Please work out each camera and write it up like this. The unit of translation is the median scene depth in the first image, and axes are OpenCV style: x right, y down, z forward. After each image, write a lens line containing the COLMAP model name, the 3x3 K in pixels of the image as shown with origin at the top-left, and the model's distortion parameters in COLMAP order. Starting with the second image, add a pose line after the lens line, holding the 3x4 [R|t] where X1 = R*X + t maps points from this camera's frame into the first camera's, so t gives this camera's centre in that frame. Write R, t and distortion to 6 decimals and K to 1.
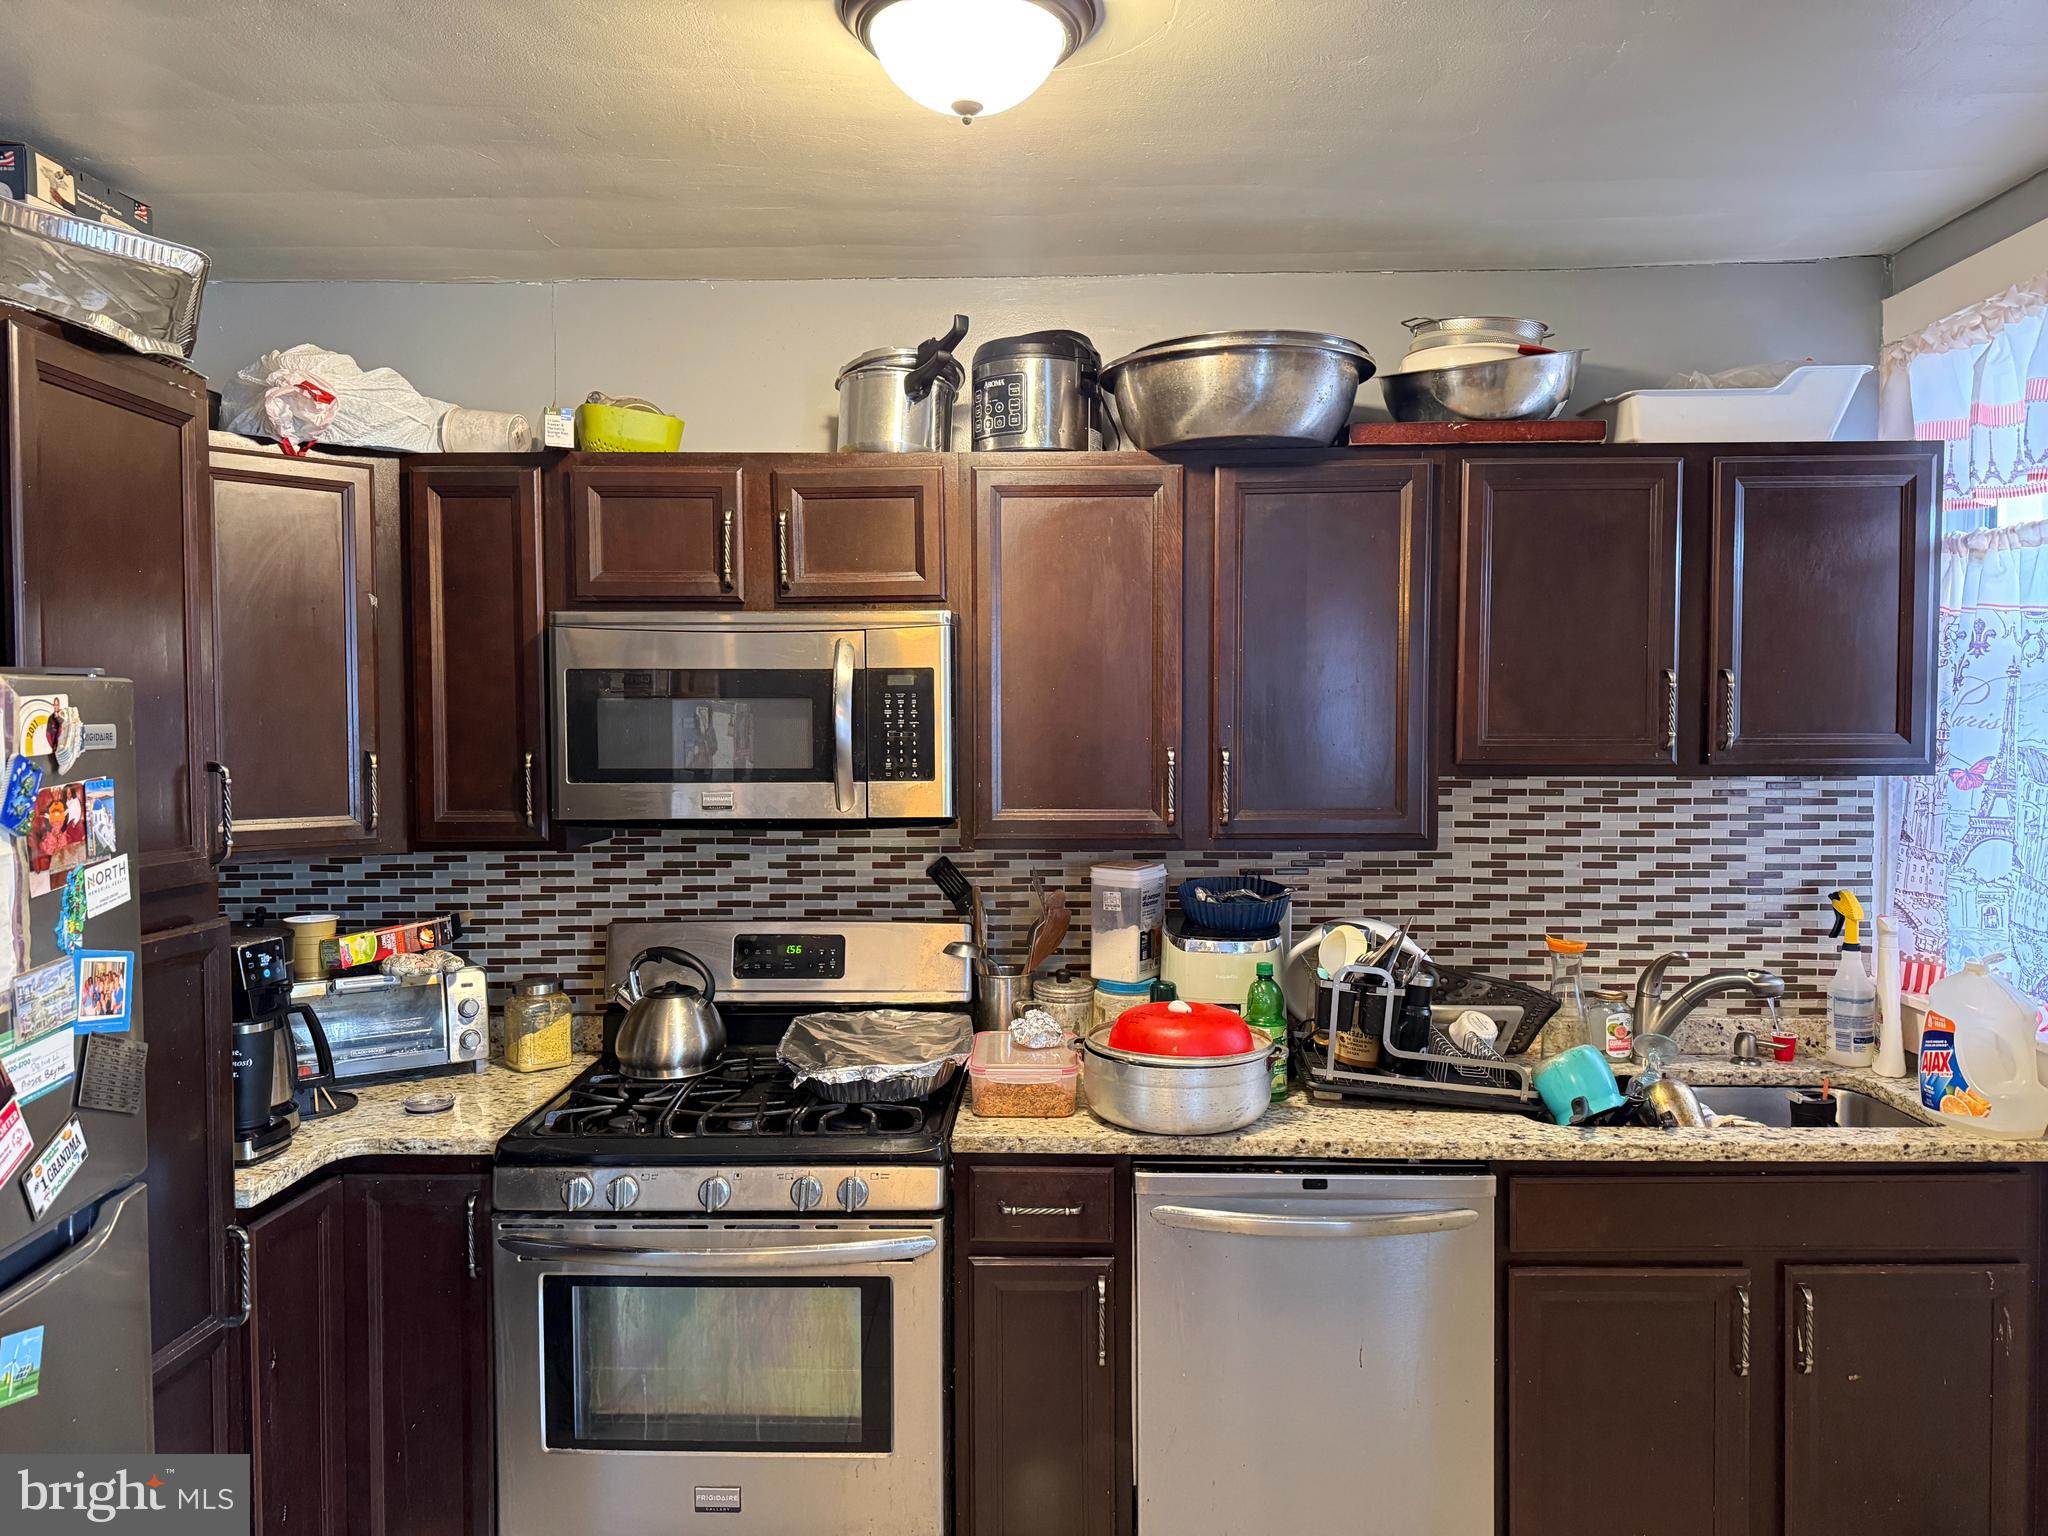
lens RADIAL K [[1424.5, 0, 1024.0], [0, 1424.5, 768.0], [0, 0, 1]] dist [0.101196, -0.139669]
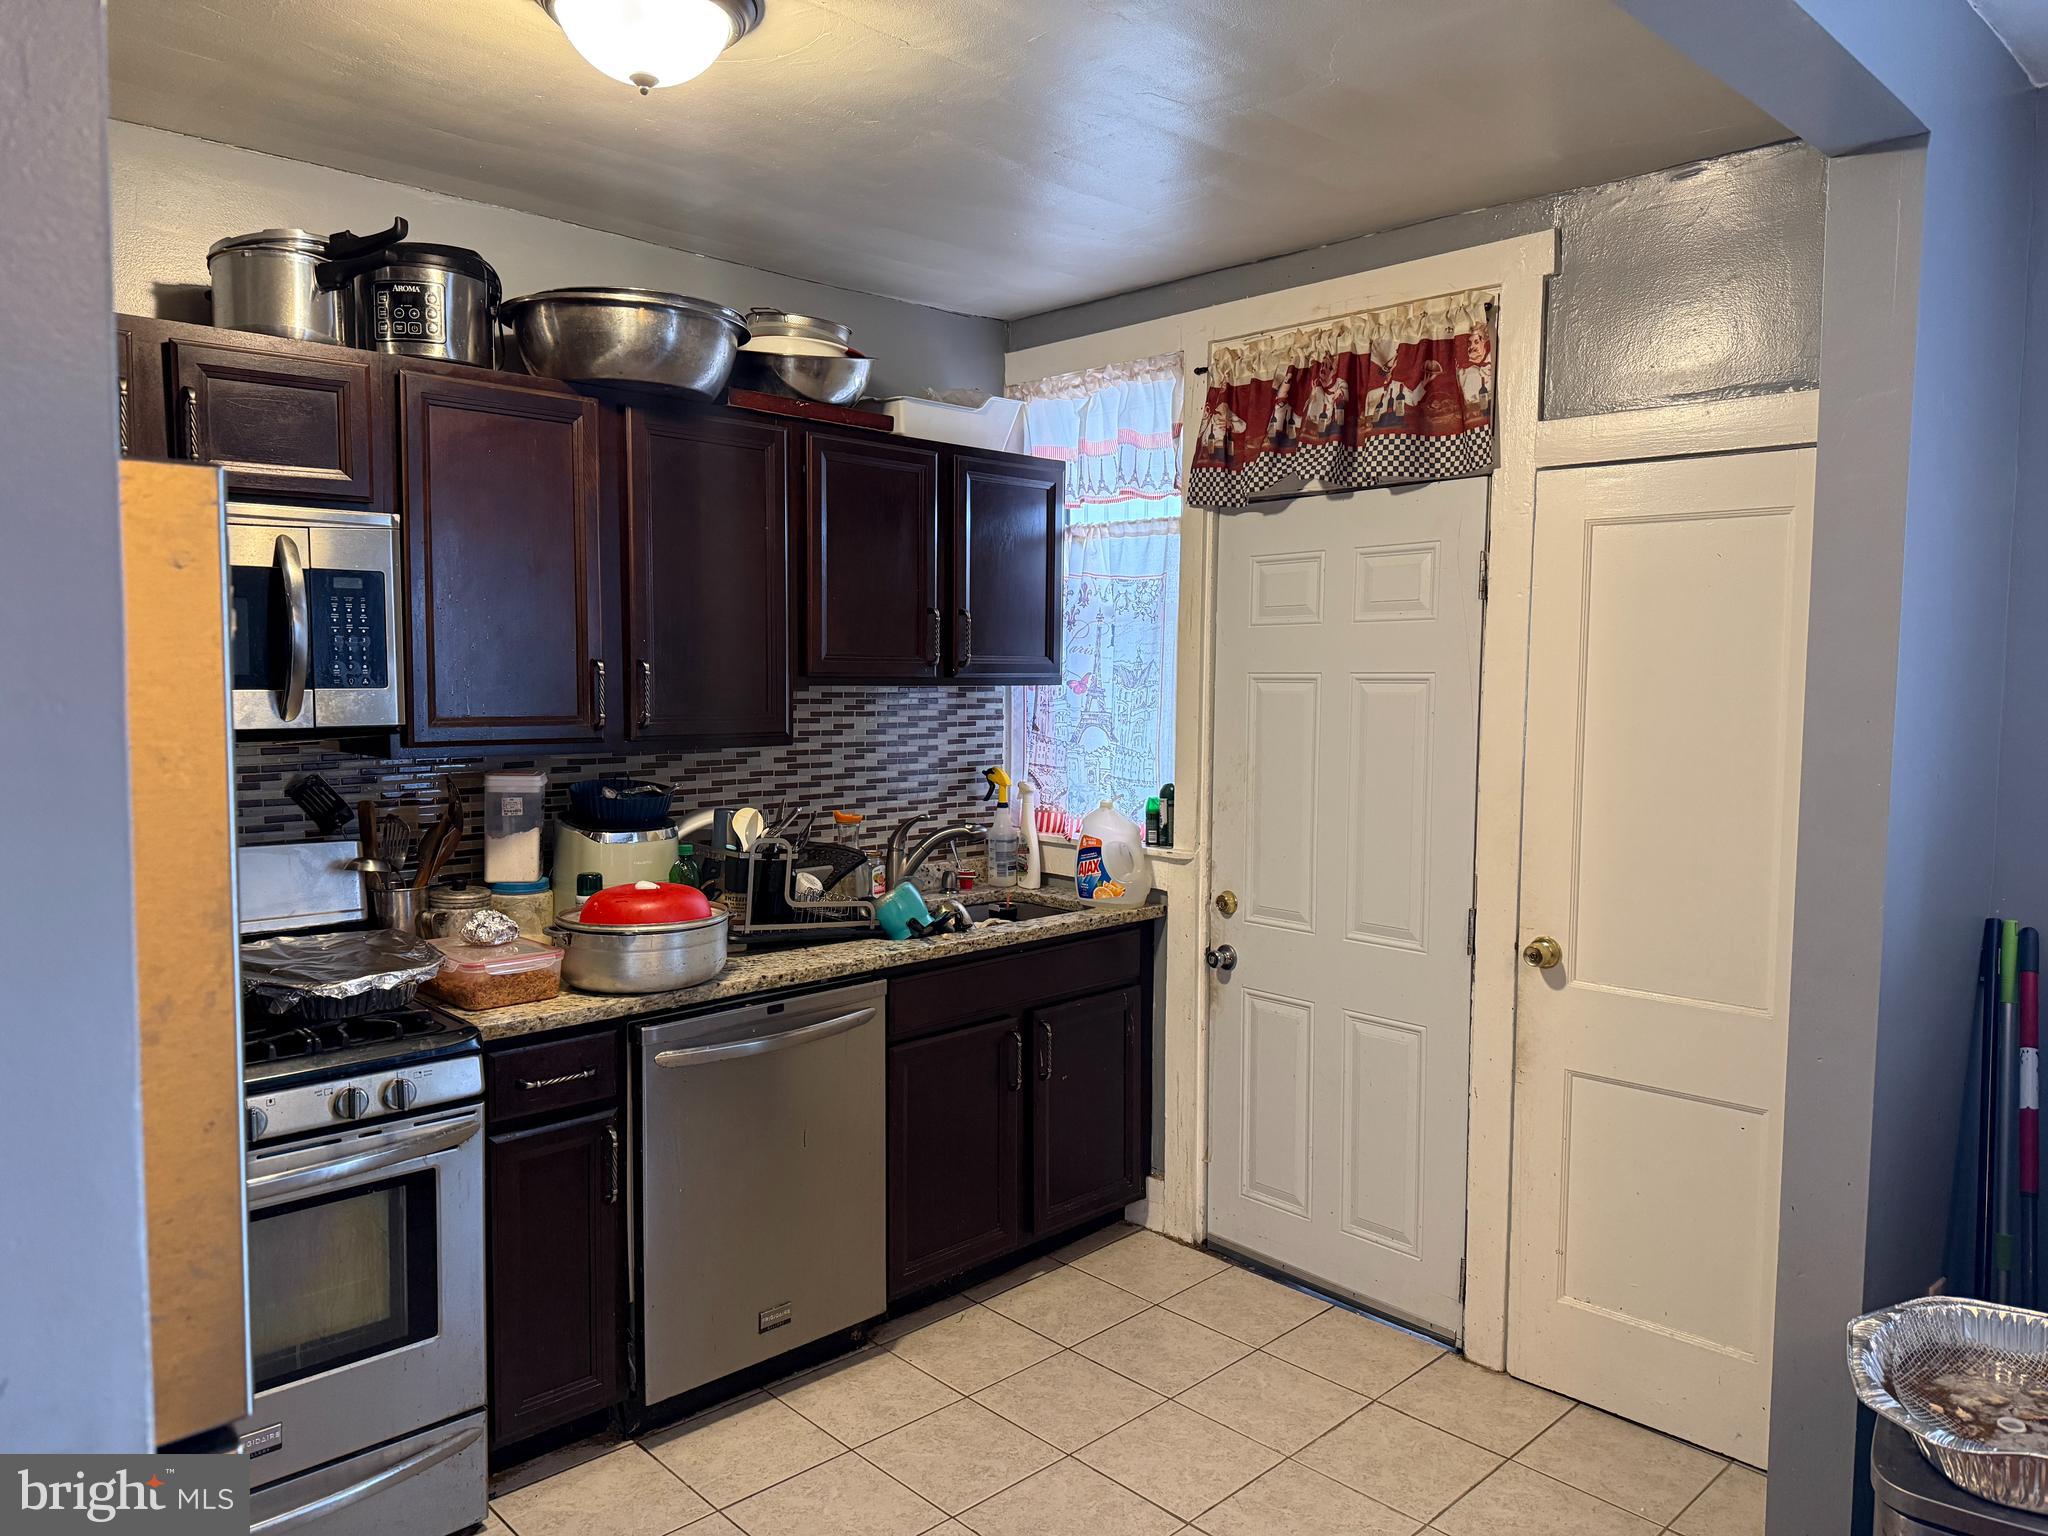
lens RADIAL K [[1466.6, 0, 1024.5], [0, 1466.6, 780.6], [0, 0, 1]] dist [0.107869, -0.202098]
pose [[0.683100, -0.045802, 0.728887, -0.498823], [0.016417, 0.998742, 0.047374, 0.030436], [-0.730140, -0.020395, 0.682993, -0.020060]]
